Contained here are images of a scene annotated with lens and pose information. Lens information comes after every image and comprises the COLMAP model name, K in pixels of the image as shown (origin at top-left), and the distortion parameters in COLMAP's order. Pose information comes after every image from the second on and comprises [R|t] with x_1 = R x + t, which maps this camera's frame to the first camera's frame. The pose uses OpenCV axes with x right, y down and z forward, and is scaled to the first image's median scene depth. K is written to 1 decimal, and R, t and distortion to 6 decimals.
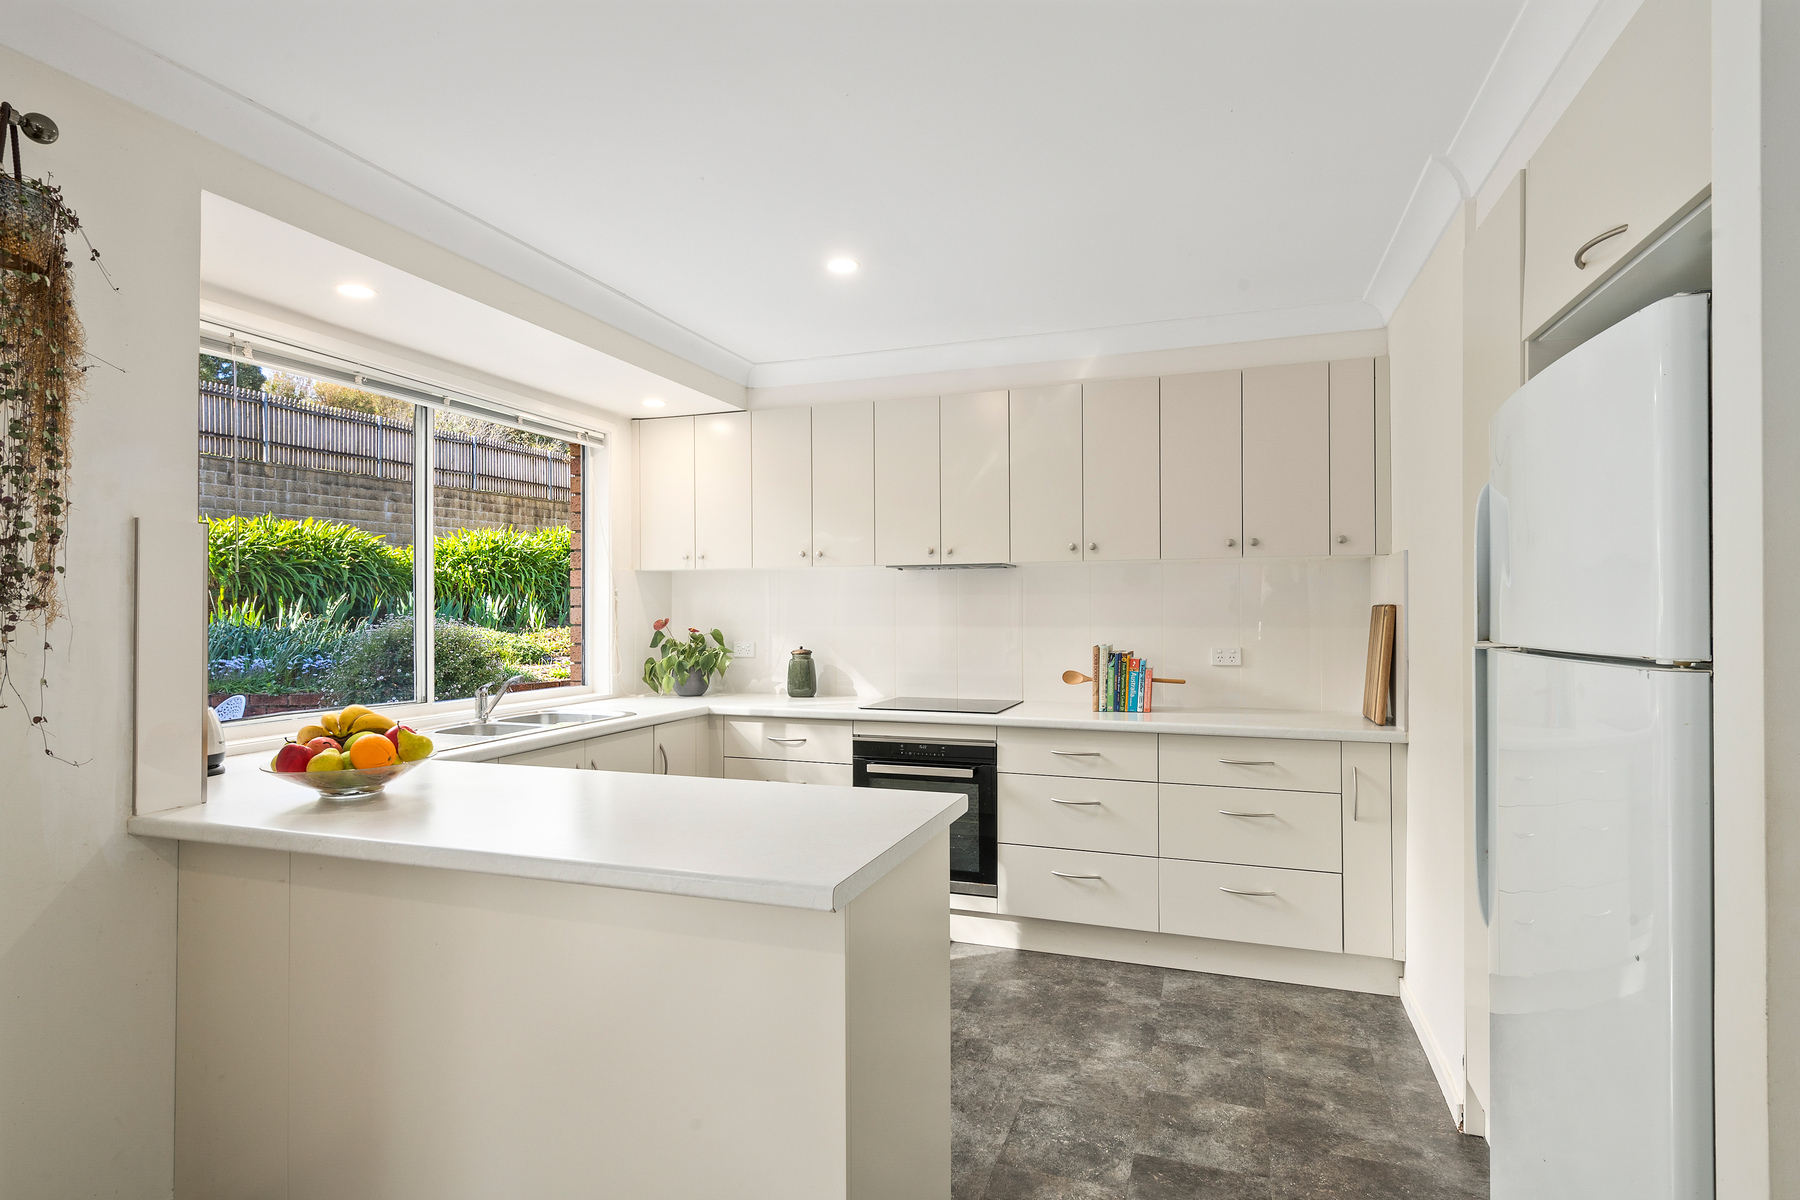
lens RADIAL K [[927.8, 0, 906.7], [0, 927.8, 606.5], [0, 0, 1]] dist [0.011848, -0.001317]
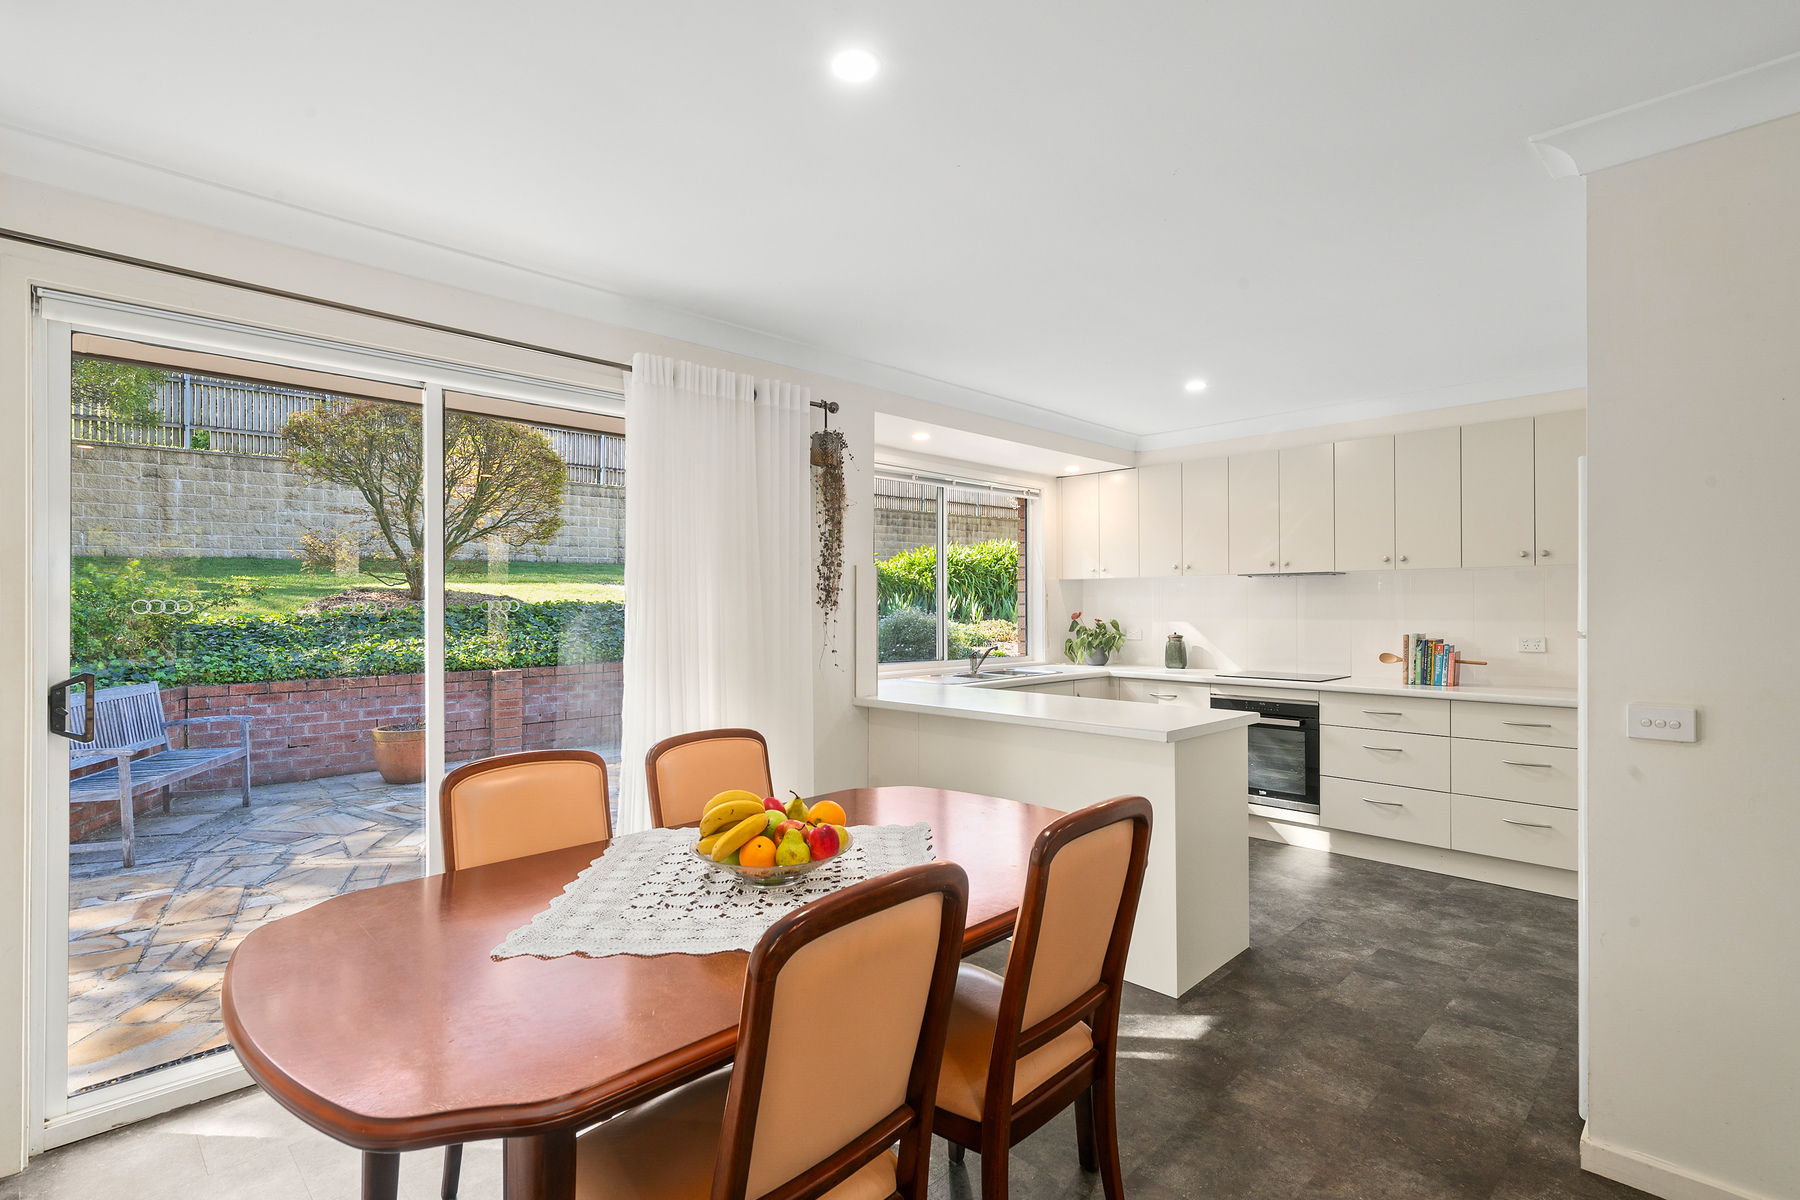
lens RADIAL K [[838.1, 0, 905.5], [0, 838.1, 602.7], [0, 0, 1]] dist [0.008346, -0.000270]
pose [[0.901957, -0.000561, -0.431826, 0.074784], [0.000277, 1.000000, -0.000720, -0.001438], [0.431826, 0.000530, 0.901957, -0.362532]]
